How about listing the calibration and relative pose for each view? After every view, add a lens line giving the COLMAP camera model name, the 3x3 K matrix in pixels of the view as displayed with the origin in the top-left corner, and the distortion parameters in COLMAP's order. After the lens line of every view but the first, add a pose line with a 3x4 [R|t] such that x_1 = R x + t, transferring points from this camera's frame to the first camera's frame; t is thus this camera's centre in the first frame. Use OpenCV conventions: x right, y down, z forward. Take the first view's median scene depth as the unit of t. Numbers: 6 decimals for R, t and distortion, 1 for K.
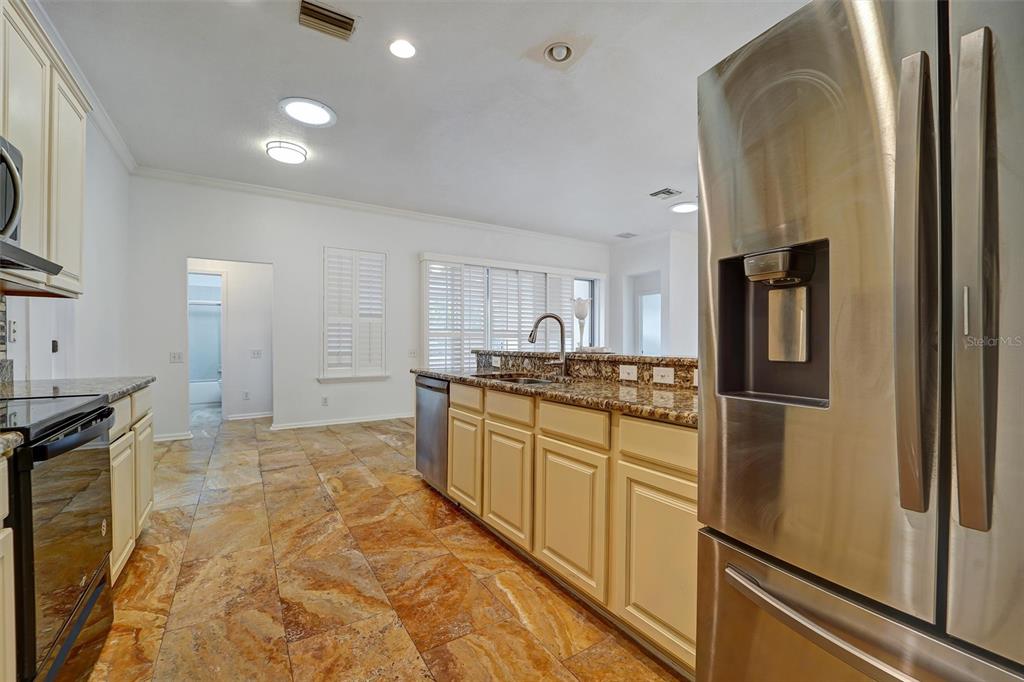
lens RADIAL K [[428.0, 0, 512.0], [0, 428.0, 341.0], [0, 0, 1]] dist [-0.021758, -0.000365]
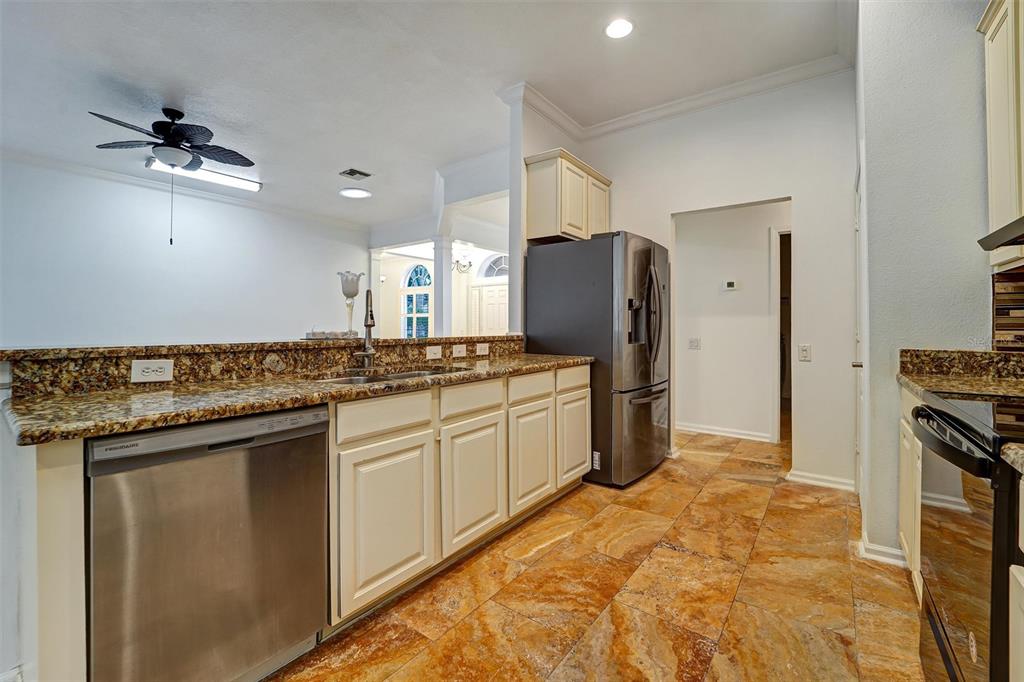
lens RADIAL K [[441.8, 0, 500.7], [0, 441.8, 320.5], [0, 0, 1]] dist [-0.020704, -0.000178]
pose [[-0.351254, 0.004794, 0.936268, -0.883800], [-0.005539, 0.999959, -0.007198, -0.003499], [-0.936264, -0.007715, -0.351213, 1.242992]]
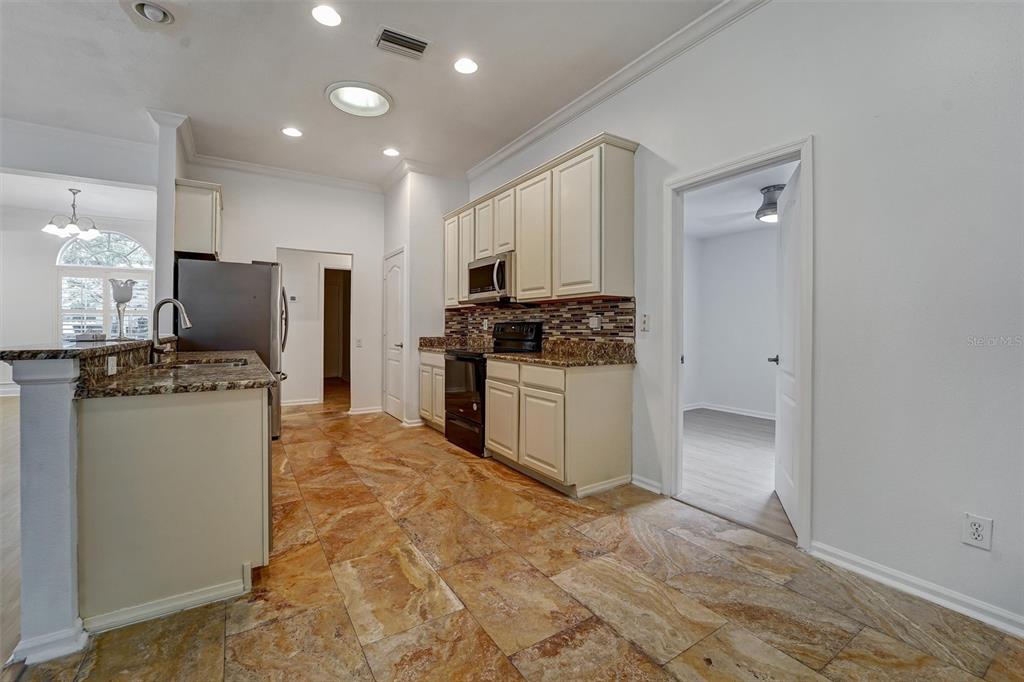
lens RADIAL K [[427.5, 0, 541.2], [0, 427.5, 325.3], [0, 0, 1]] dist [-0.020798, -0.000054]
pose [[-0.997862, -0.006333, -0.065053, -0.808754], [-0.005915, 0.999961, -0.006611, -0.003710], [0.065092, -0.006212, -0.997860, 2.352195]]
